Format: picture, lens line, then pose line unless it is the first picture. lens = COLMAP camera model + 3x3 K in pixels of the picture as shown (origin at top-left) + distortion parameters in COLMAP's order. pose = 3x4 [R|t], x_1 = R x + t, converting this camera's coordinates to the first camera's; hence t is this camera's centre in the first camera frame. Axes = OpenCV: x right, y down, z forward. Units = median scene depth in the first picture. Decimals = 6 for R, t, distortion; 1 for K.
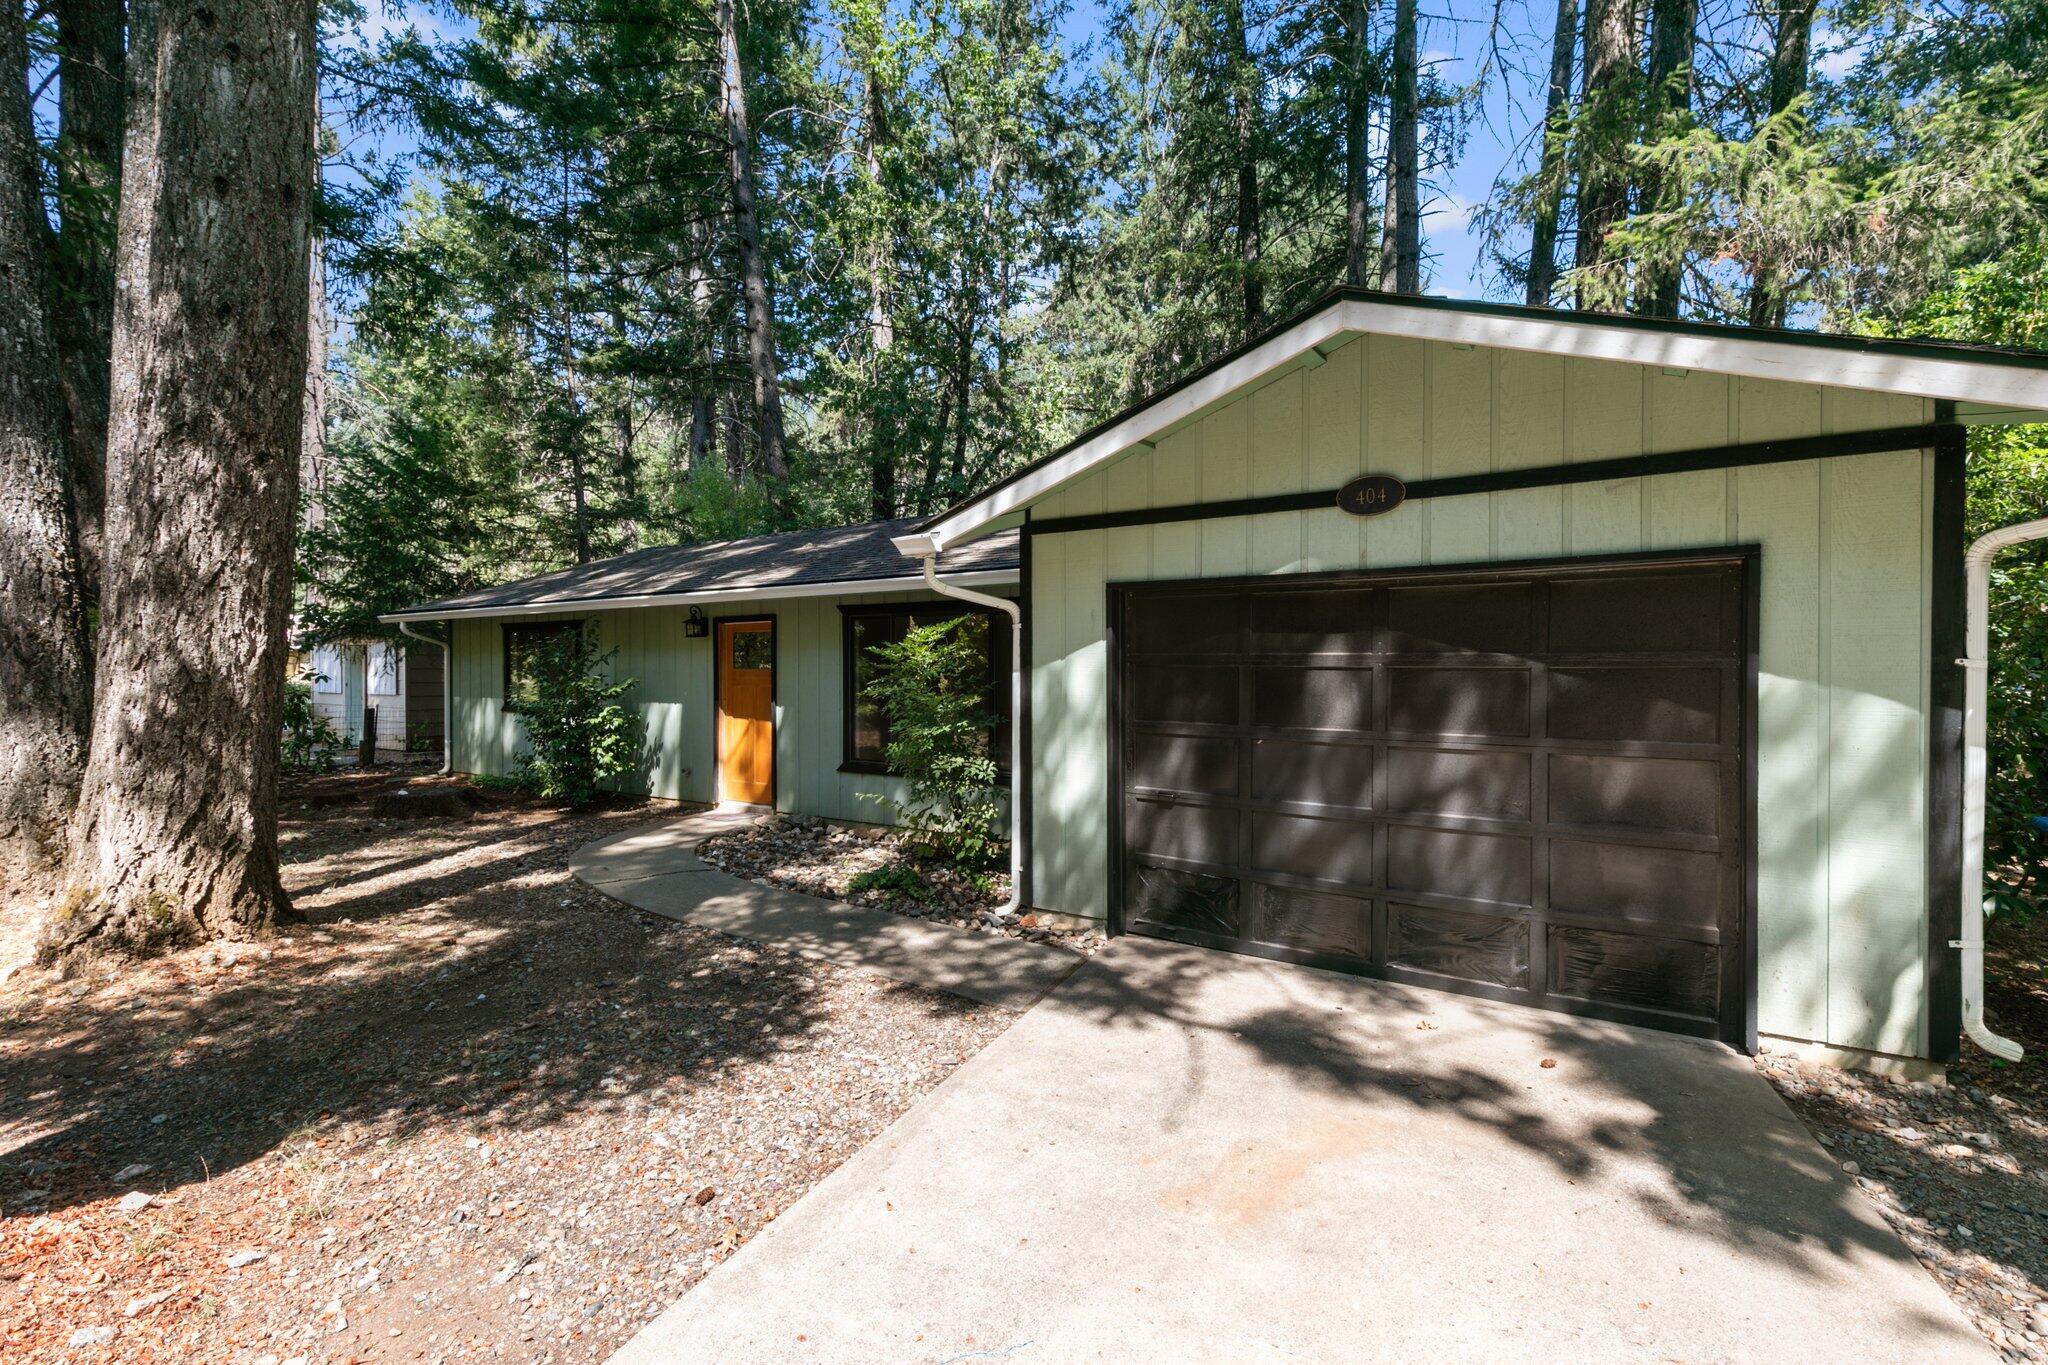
lens RADIAL K [[911.0, 0, 1007.1], [0, 911.0, 675.4], [0, 0, 1]] dist [0.003415, -0.000631]
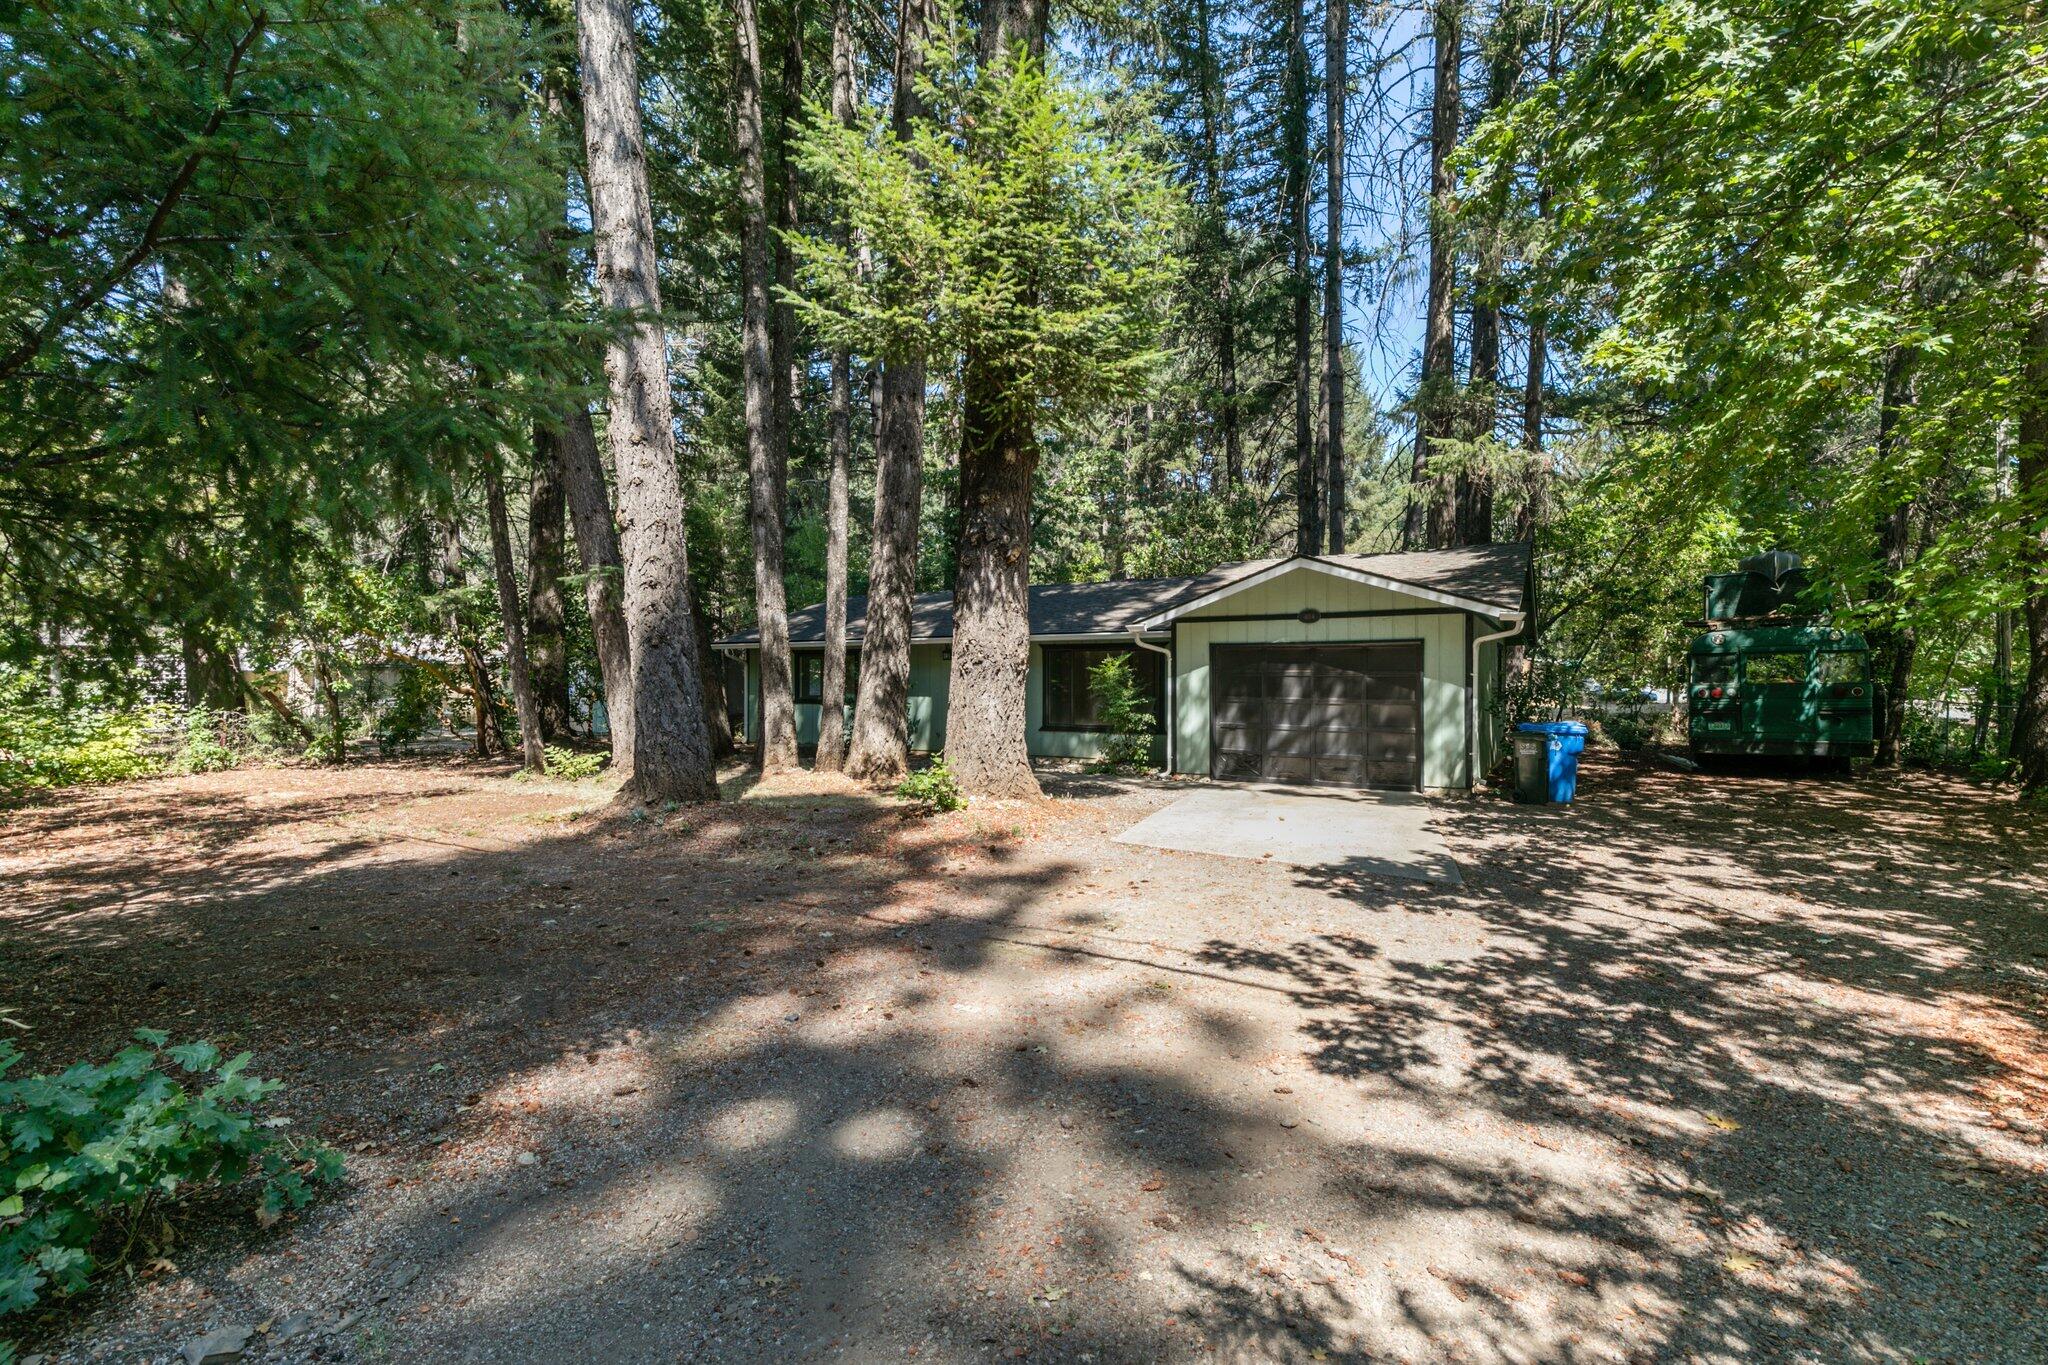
lens RADIAL K [[911.0, 0, 1035.1], [0, 911.0, 681.9], [0, 0, 1]] dist [0.003415, -0.000631]
pose [[0.996818, 0.000702, 0.079709, -0.652491], [-0.000664, 1.000000, -0.000497, 0.011878], [-0.079709, 0.000443, 0.996818, -1.720457]]
